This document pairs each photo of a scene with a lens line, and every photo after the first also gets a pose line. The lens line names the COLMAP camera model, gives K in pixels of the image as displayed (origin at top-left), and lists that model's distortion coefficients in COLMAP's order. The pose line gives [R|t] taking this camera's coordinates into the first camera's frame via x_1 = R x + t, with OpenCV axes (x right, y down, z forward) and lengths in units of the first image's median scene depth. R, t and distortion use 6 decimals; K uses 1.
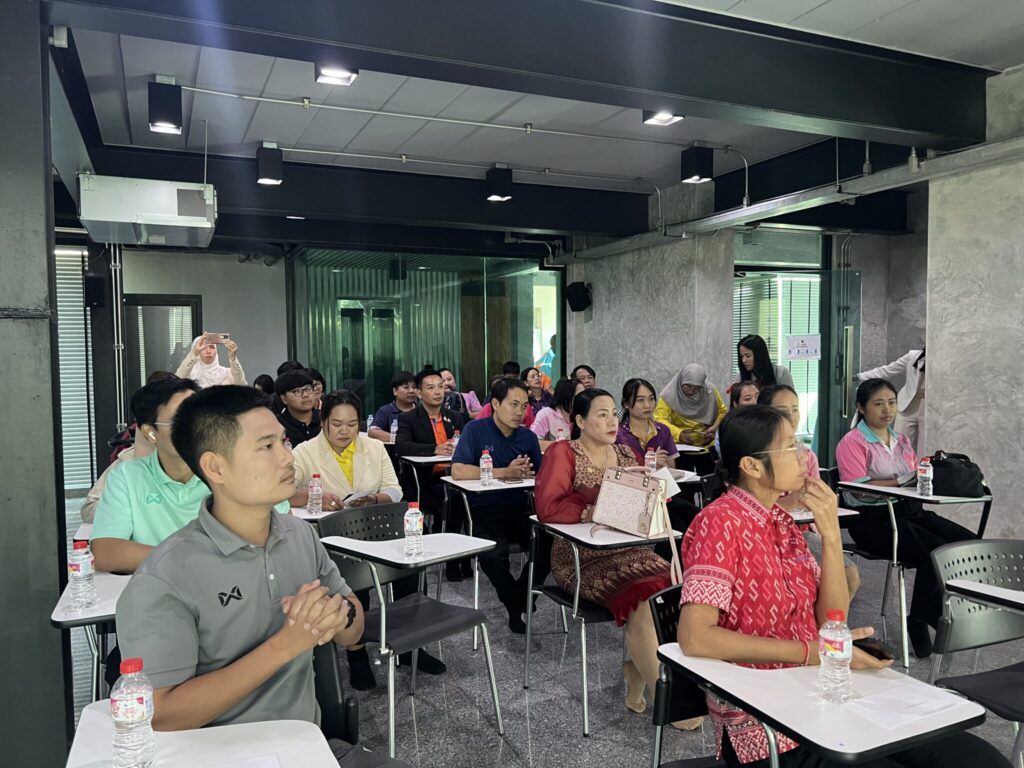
lens RADIAL K [[775.3, 0, 508.5], [0, 775.3, 392.6], [0, 0, 1]] dist [0.060604, -0.076769]
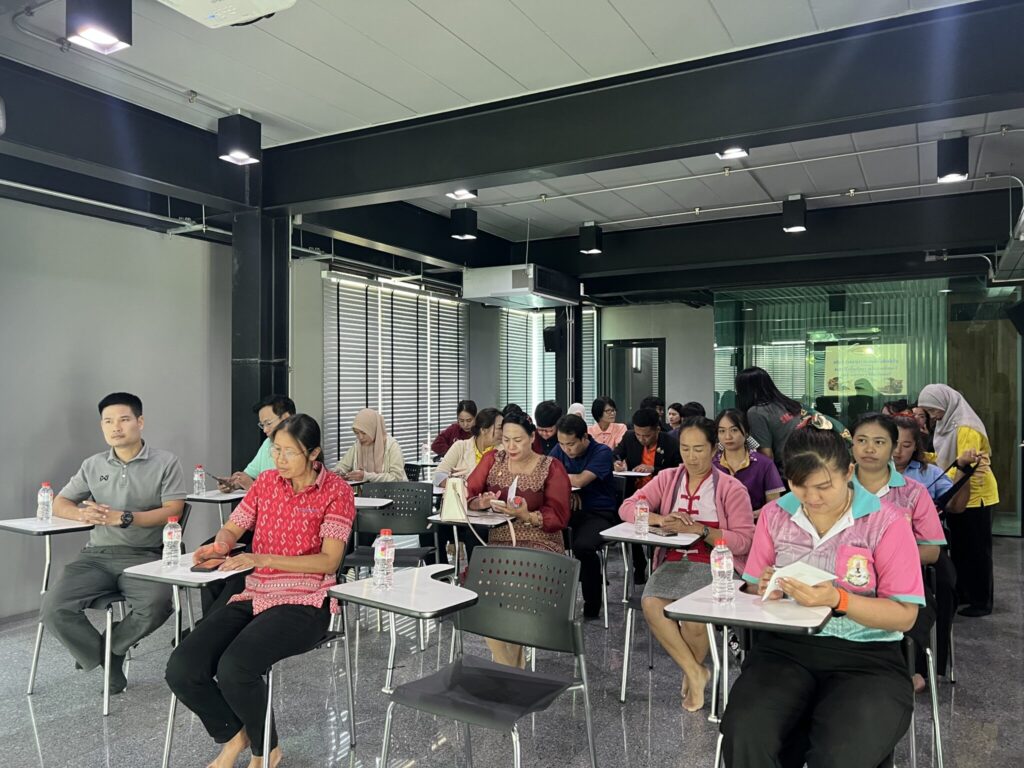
lens RADIAL K [[775.3, 0, 508.5], [0, 775.3, 392.6], [0, 0, 1]] dist [0.060604, -0.076769]
pose [[0.599094, 0.008235, -0.800636, 0.628468], [-0.046486, 0.998618, -0.024512, -0.000190], [0.799328, 0.051904, 0.598649, 0.135247]]
